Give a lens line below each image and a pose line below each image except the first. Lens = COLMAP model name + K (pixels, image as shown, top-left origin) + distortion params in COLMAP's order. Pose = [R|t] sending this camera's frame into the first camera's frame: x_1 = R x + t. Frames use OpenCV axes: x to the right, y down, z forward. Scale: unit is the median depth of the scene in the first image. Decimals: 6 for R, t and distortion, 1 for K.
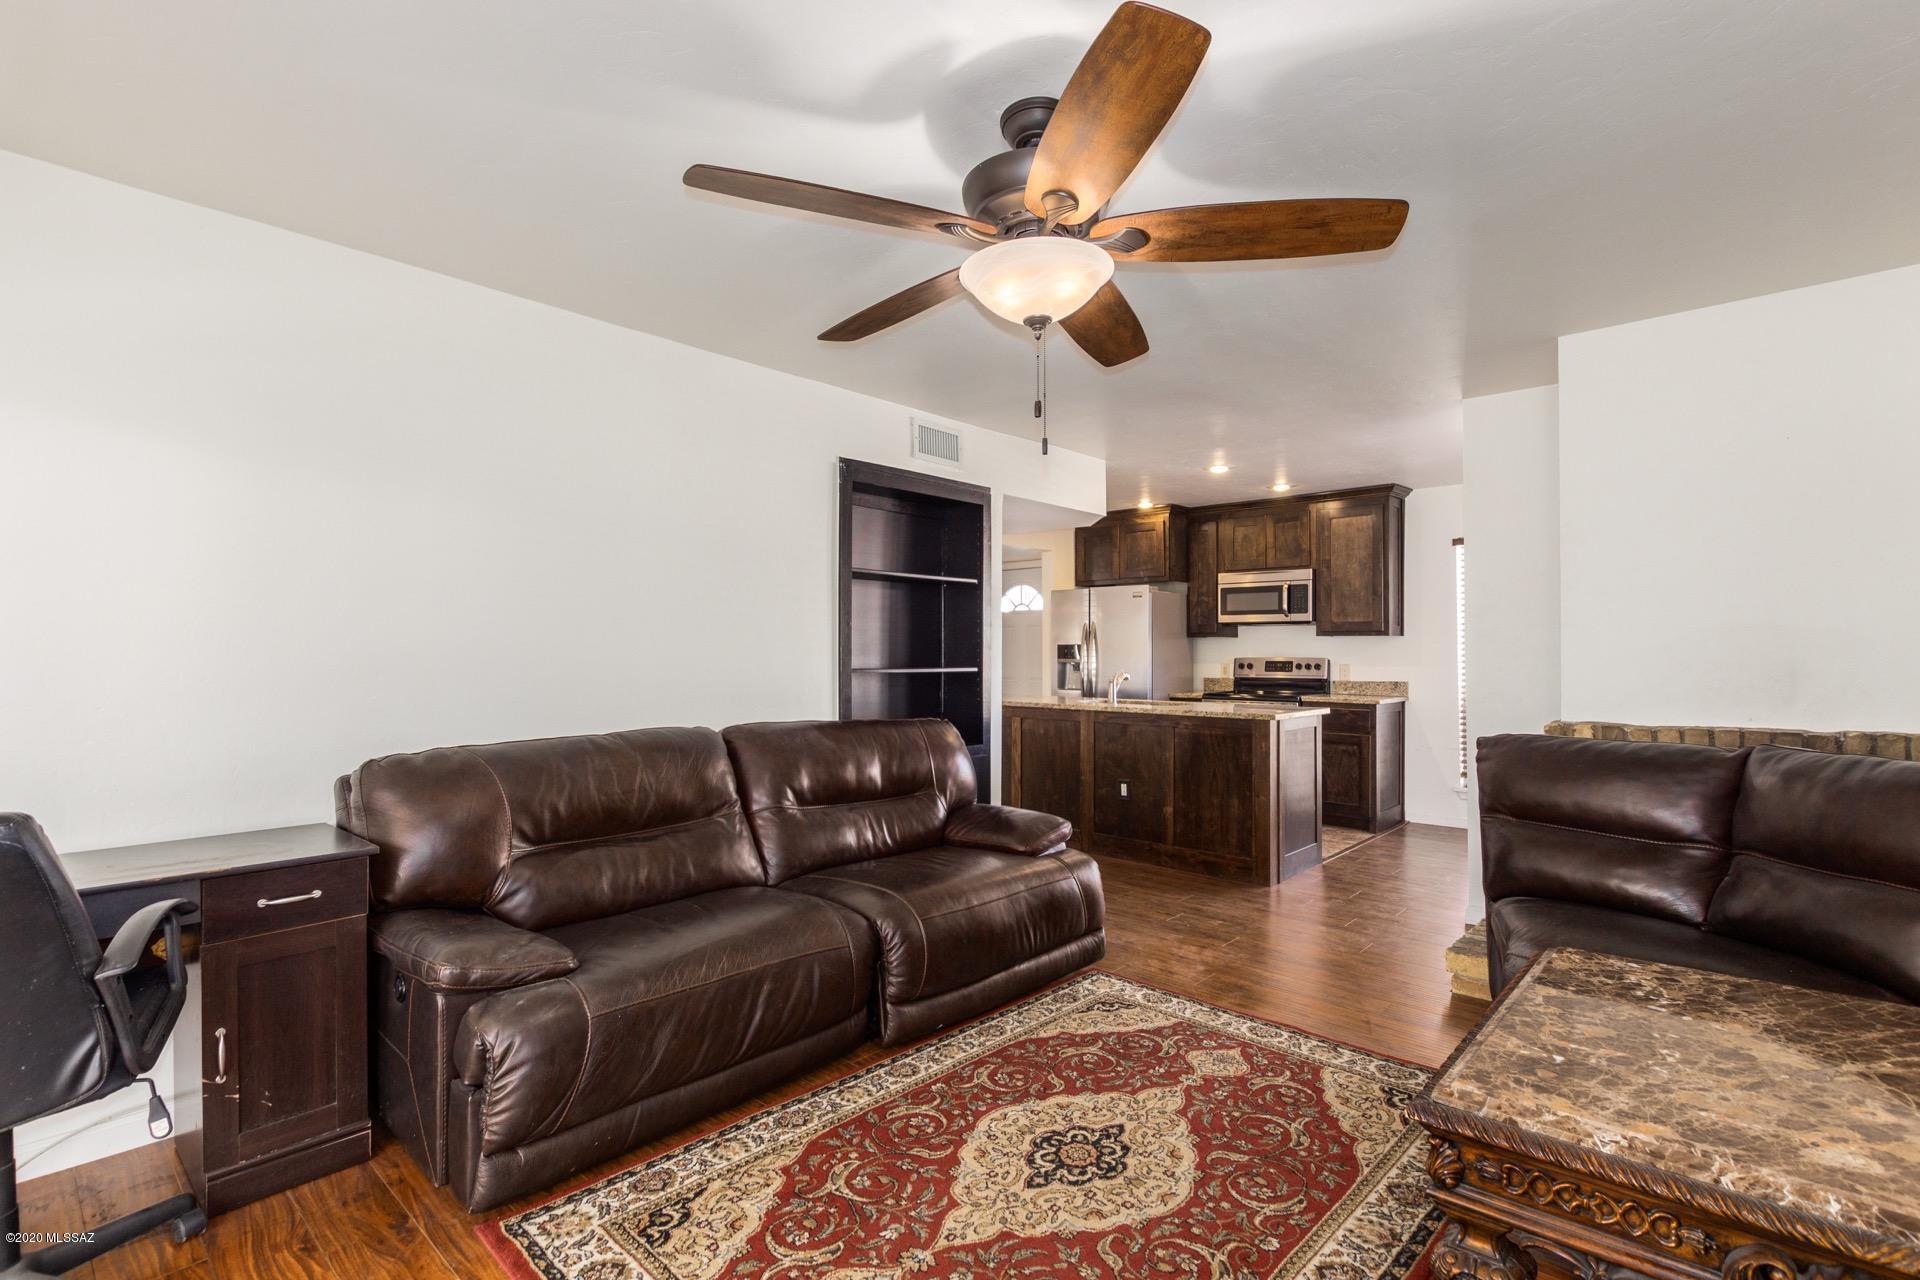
lens RADIAL K [[899.1, 0, 947.9], [0, 899.1, 646.0], [0, 0, 1]] dist [0.011042, -0.000148]
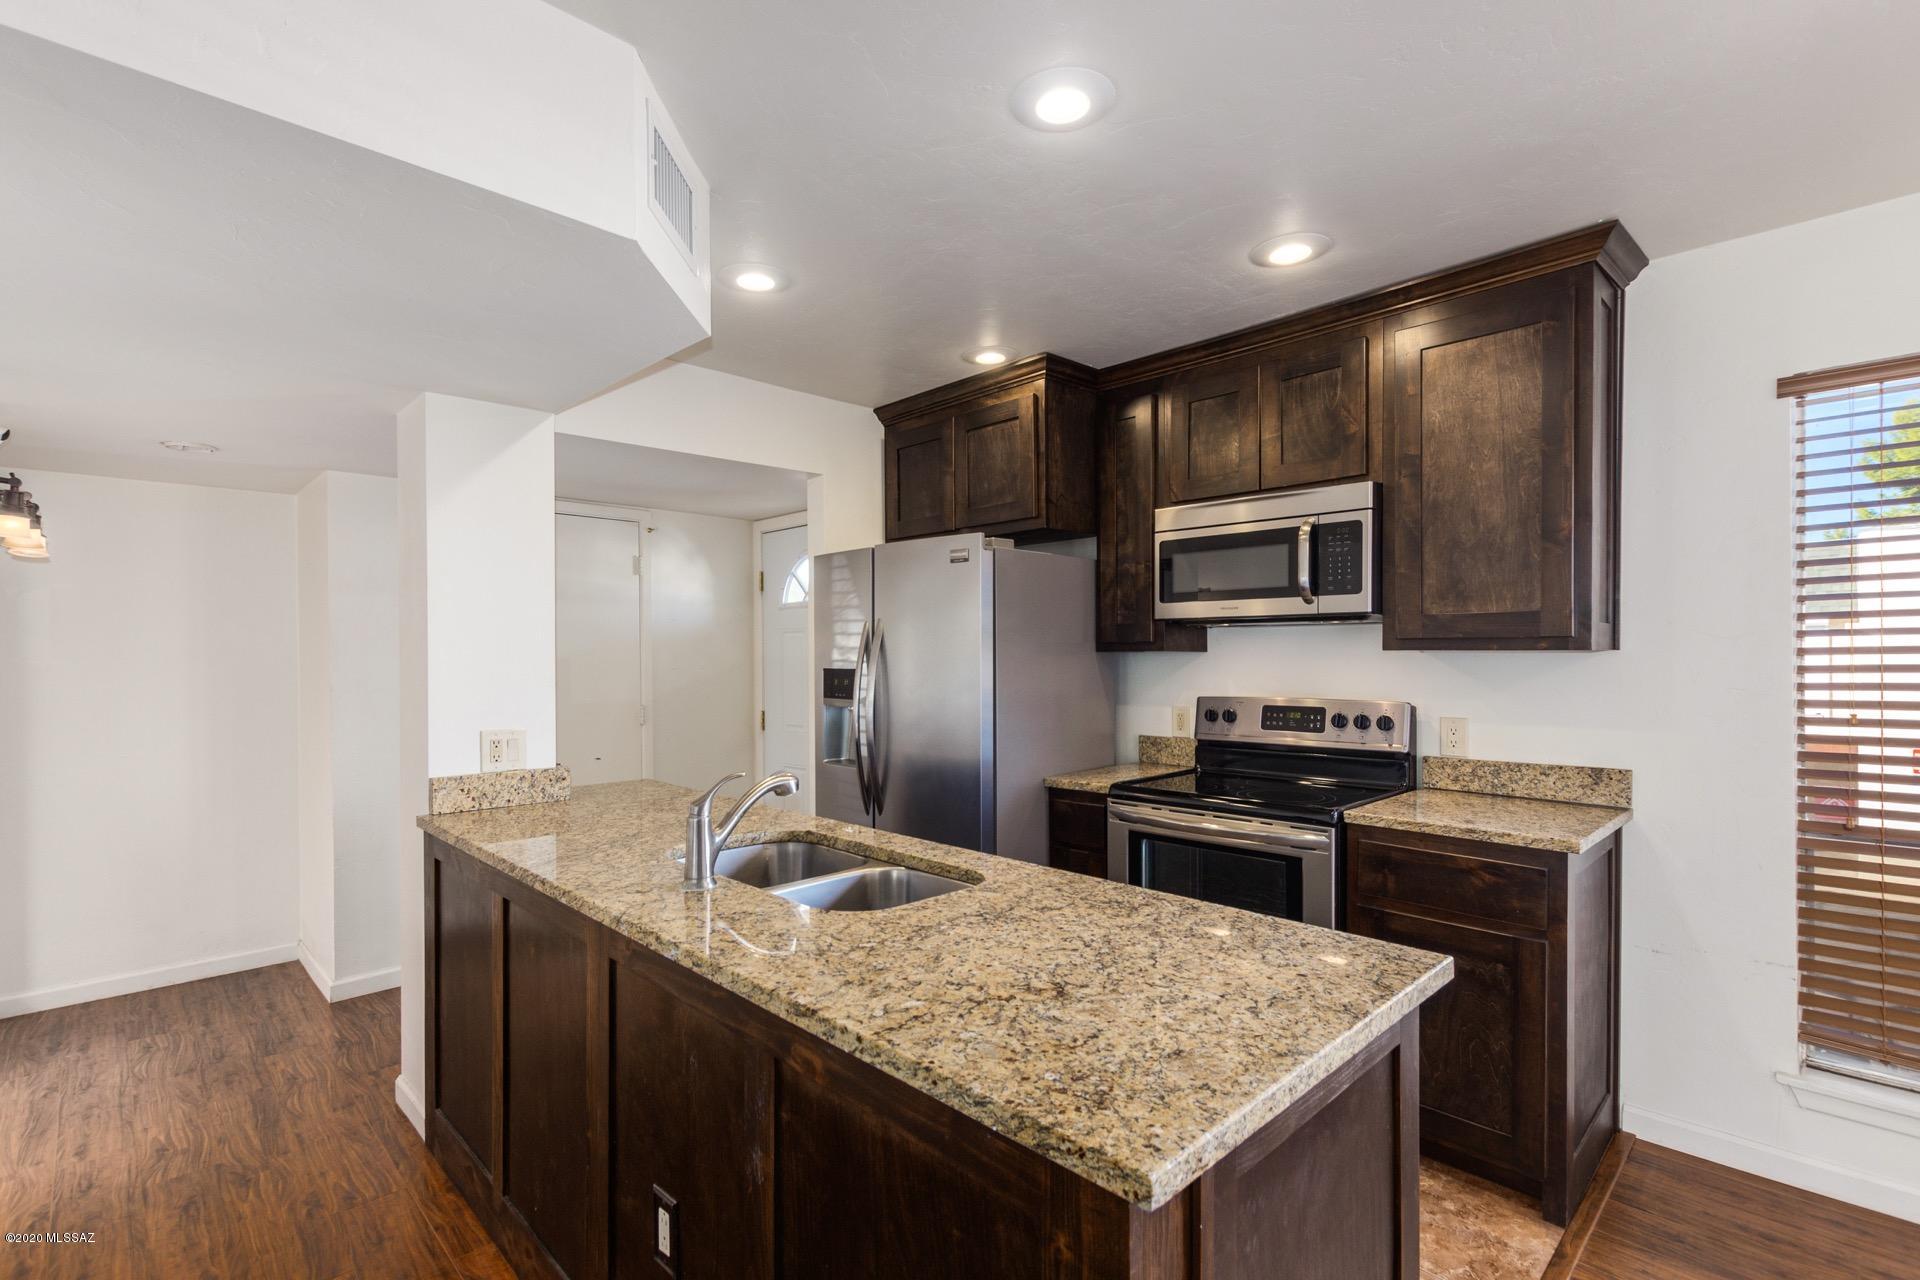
lens RADIAL K [[876.5, 0, 942.7], [0, 876.5, 659.7], [0, 0, 1]] dist [0.007637, -0.003019]
pose [[0.997754, -0.003140, -0.066905, 0.550865], [0.003900, 0.999929, 0.011222, -0.028064], [0.066865, -0.011458, 0.997696, 1.372886]]
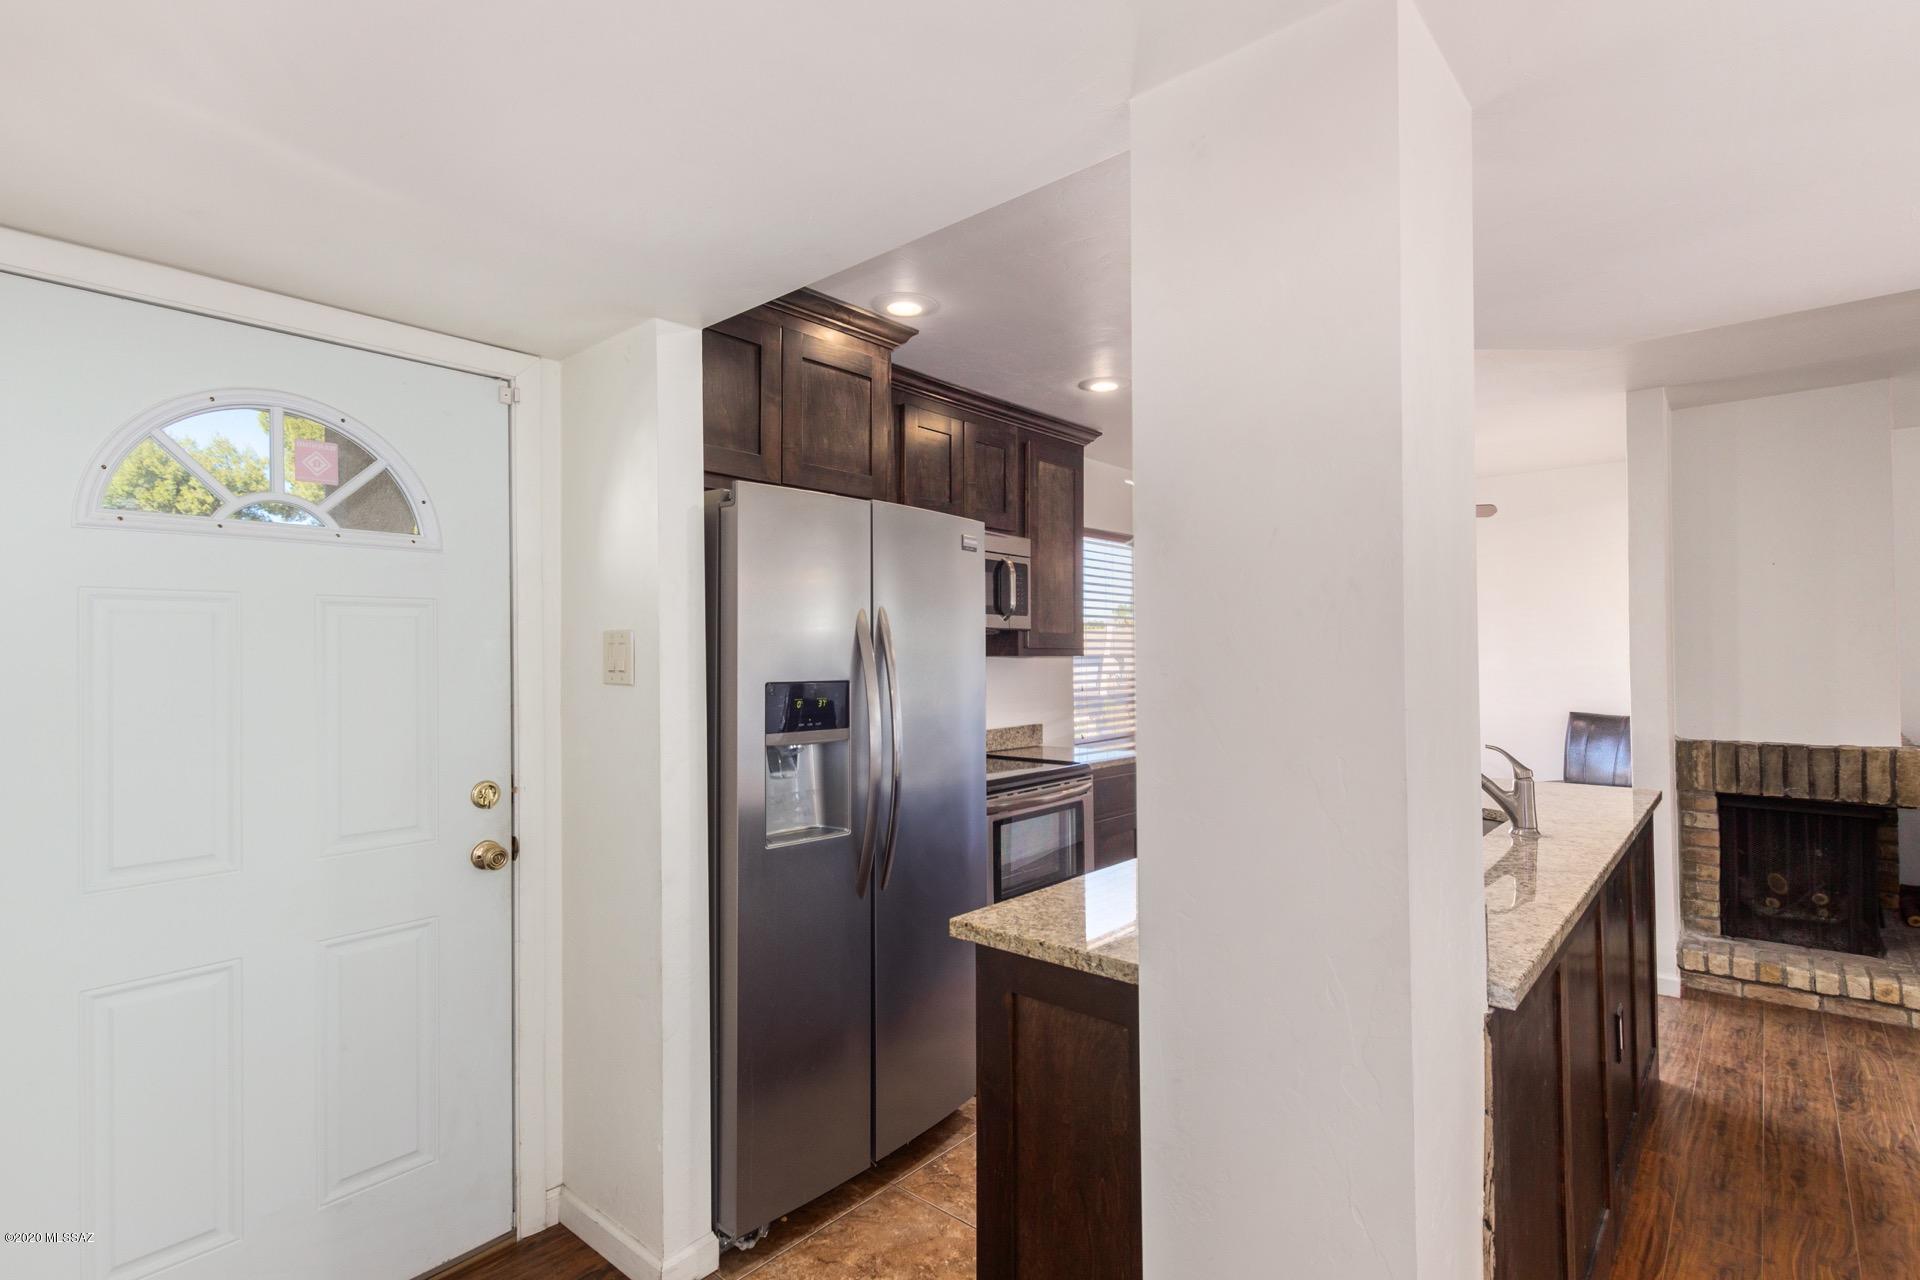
lens RADIAL K [[916.3, 0, 947.5], [0, 916.3, 644.8], [0, 0, 1]] dist [0.001277, -0.001016]
pose [[-0.026081, 0.013010, 0.999575, -0.401737], [0.000986, 0.999915, -0.012989, -0.024926], [-0.999659, 0.000647, -0.026092, 2.437863]]
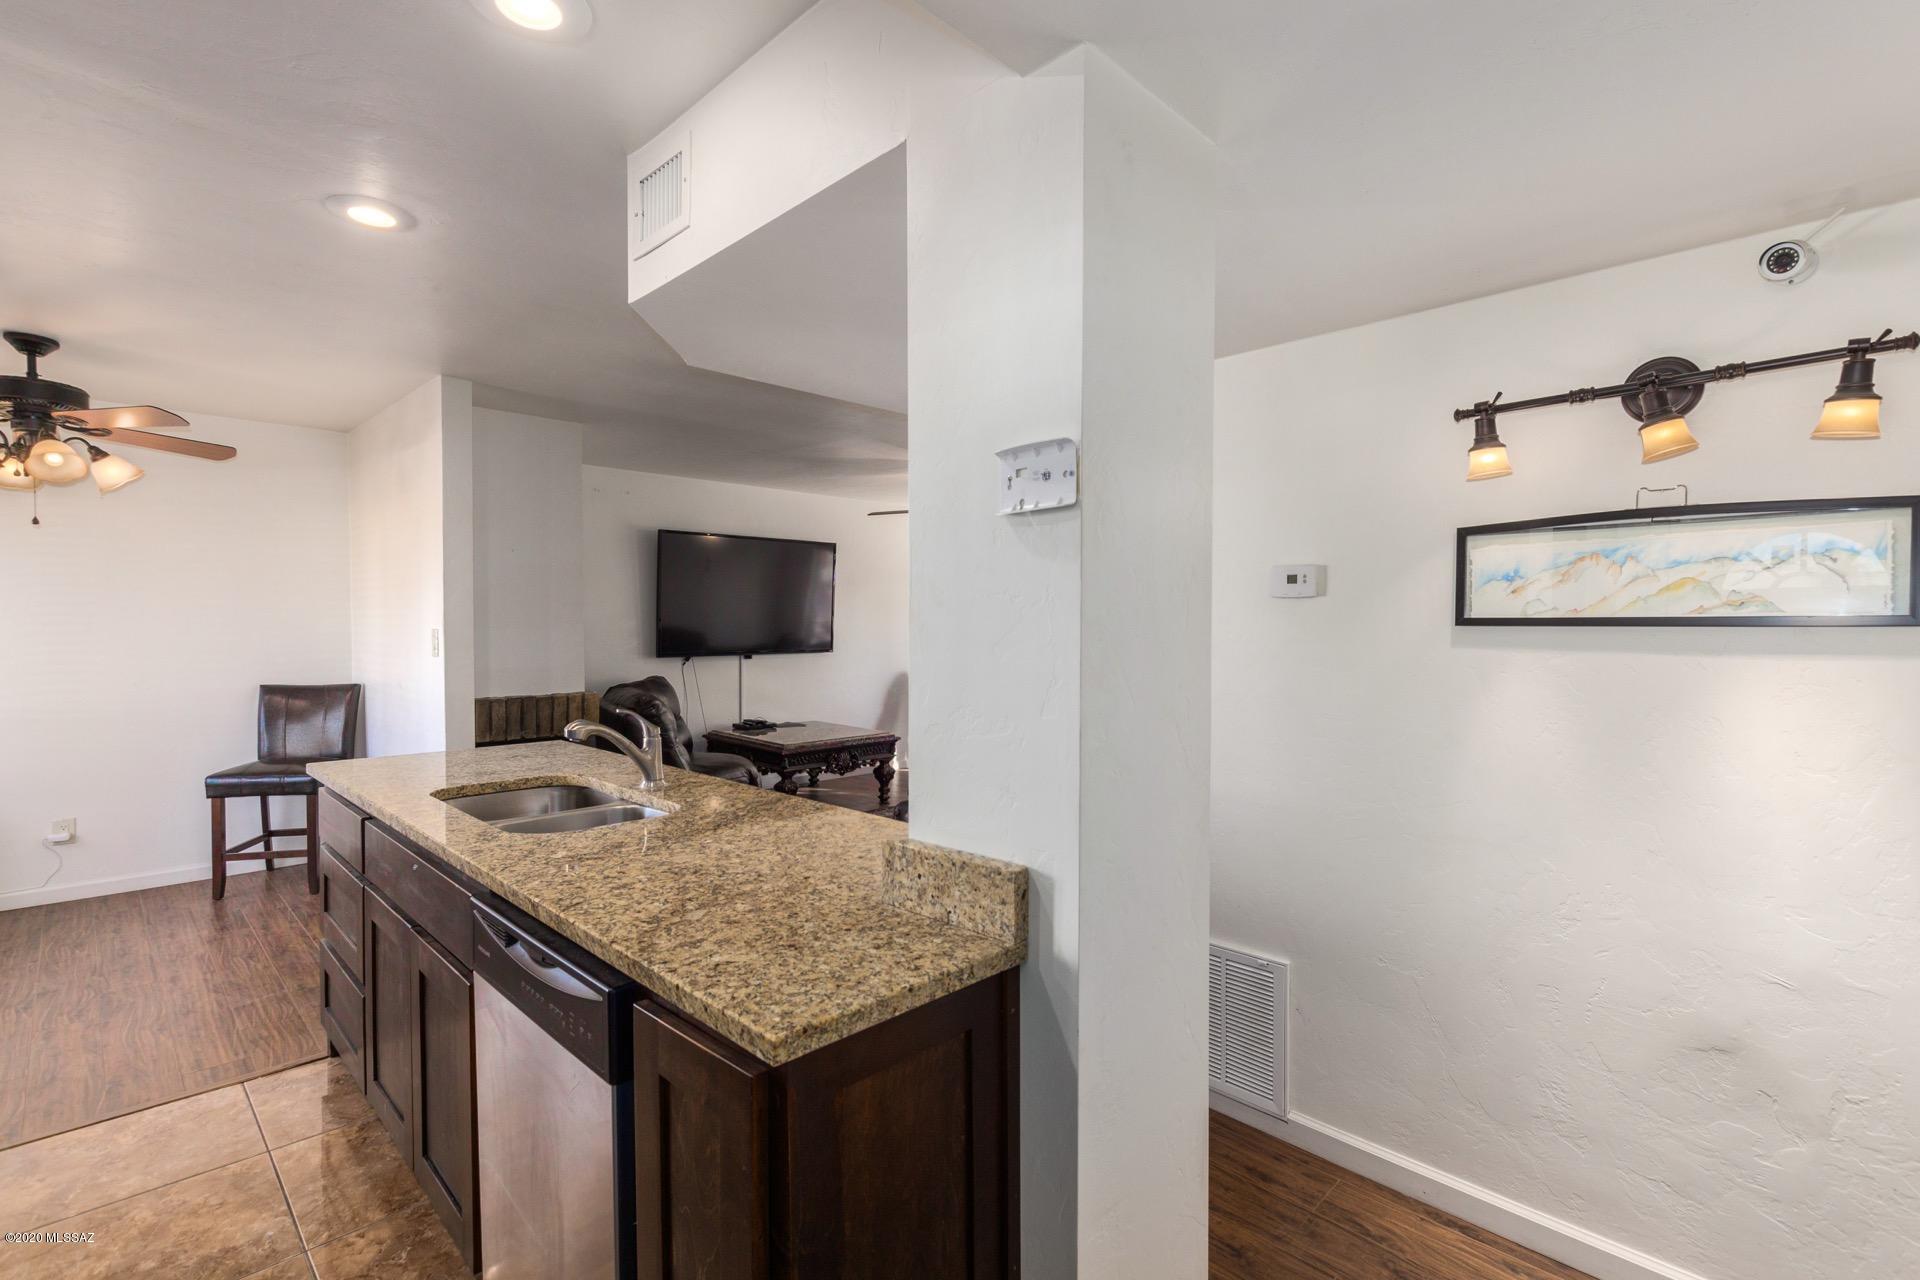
lens RADIAL K [[876.5, 0, 946.6], [0, 876.5, 636.0], [0, 0, 1]] dist [0.007637, -0.003019]
pose [[-0.999186, -0.000134, 0.040352, 0.047160], [0.000233, 0.999959, 0.009092, -0.020431], [-0.040351, 0.009094, -0.999144, 2.726587]]
